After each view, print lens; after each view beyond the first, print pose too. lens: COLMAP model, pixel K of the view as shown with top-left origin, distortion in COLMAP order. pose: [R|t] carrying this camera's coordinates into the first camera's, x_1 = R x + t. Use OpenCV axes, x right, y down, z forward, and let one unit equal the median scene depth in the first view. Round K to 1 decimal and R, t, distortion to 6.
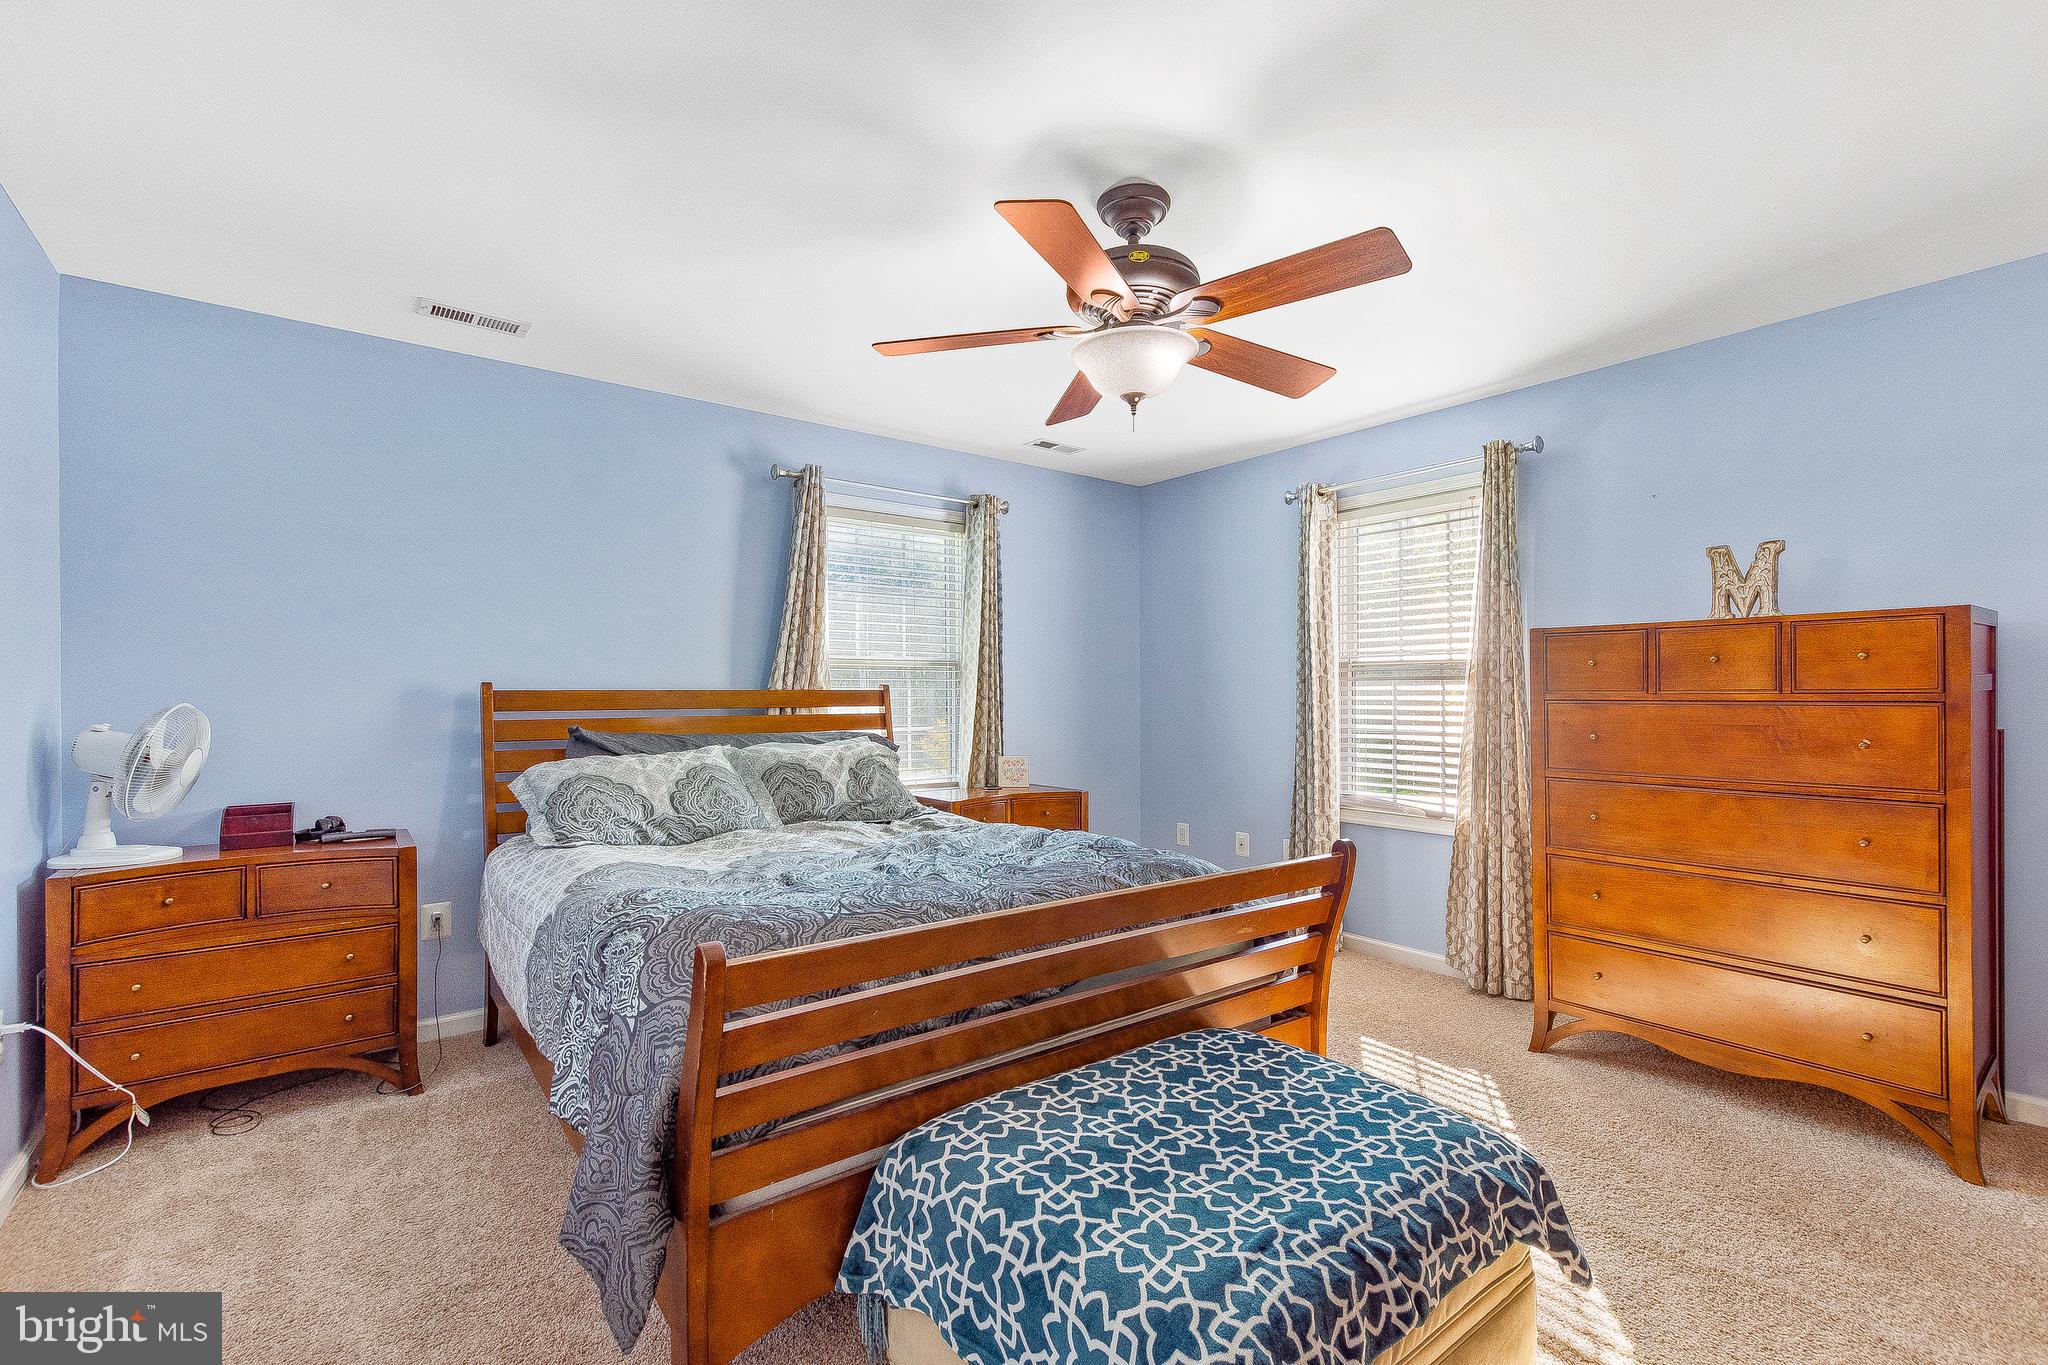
lens RADIAL K [[884.6, 0, 1023.2], [0, 884.6, 702.5], [0, 0, 1]] dist [0.002567, 0.000066]
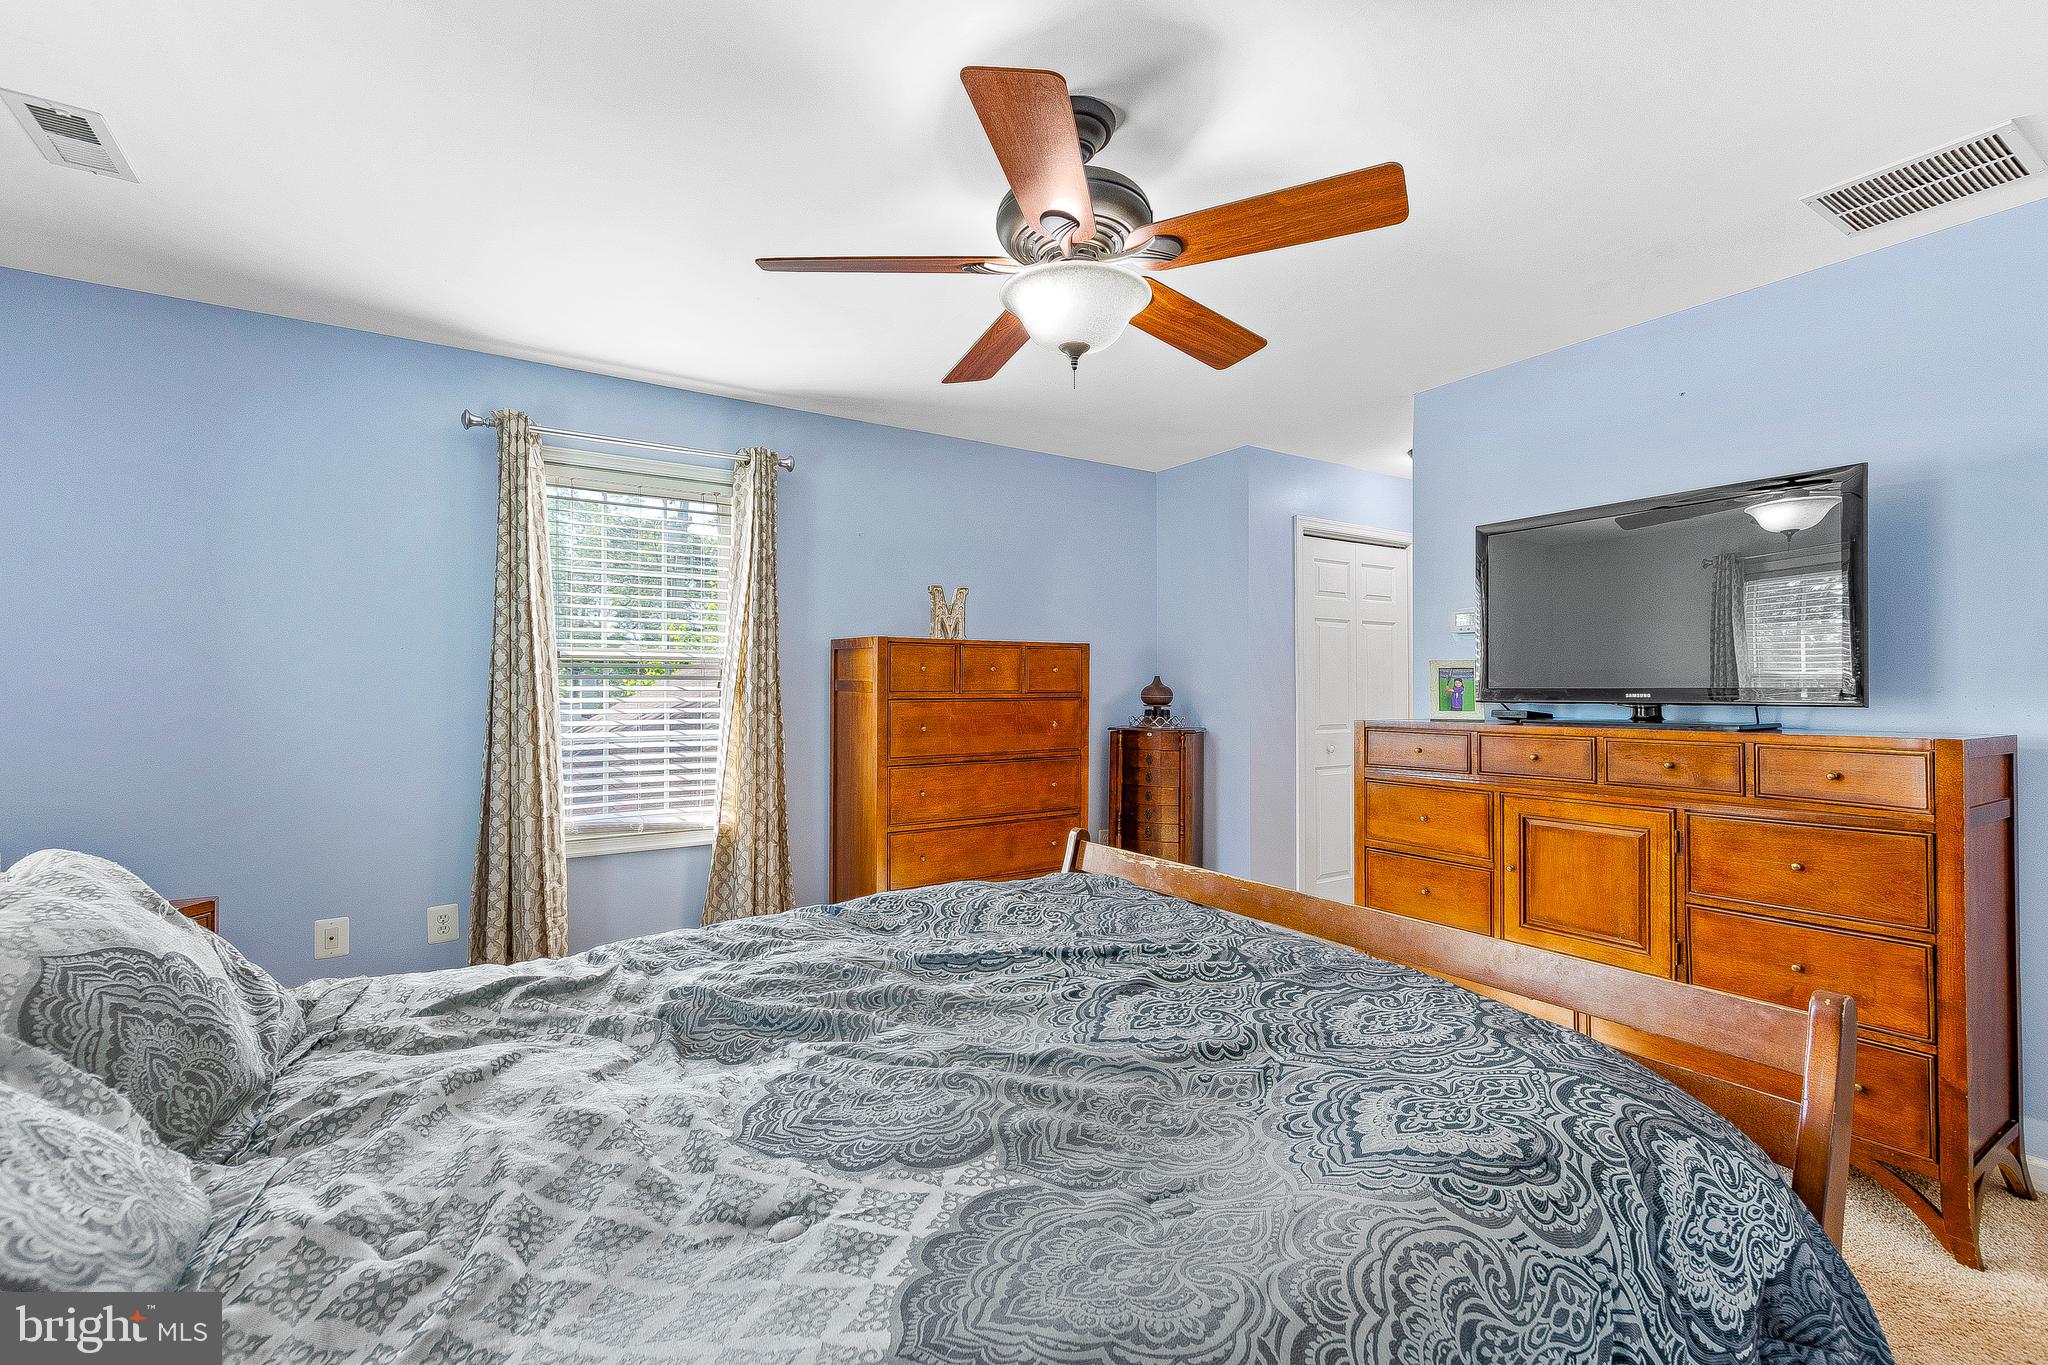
lens RADIAL K [[884.6, 0, 1023.2], [0, 884.6, 702.5], [0, 0, 1]] dist [0.002567, 0.000066]
pose [[0.054311, -0.000762, 0.998524, -0.571599], [0.015703, 0.999877, -0.000091, 0.004377], [-0.998401, 0.015685, 0.054316, 0.783809]]
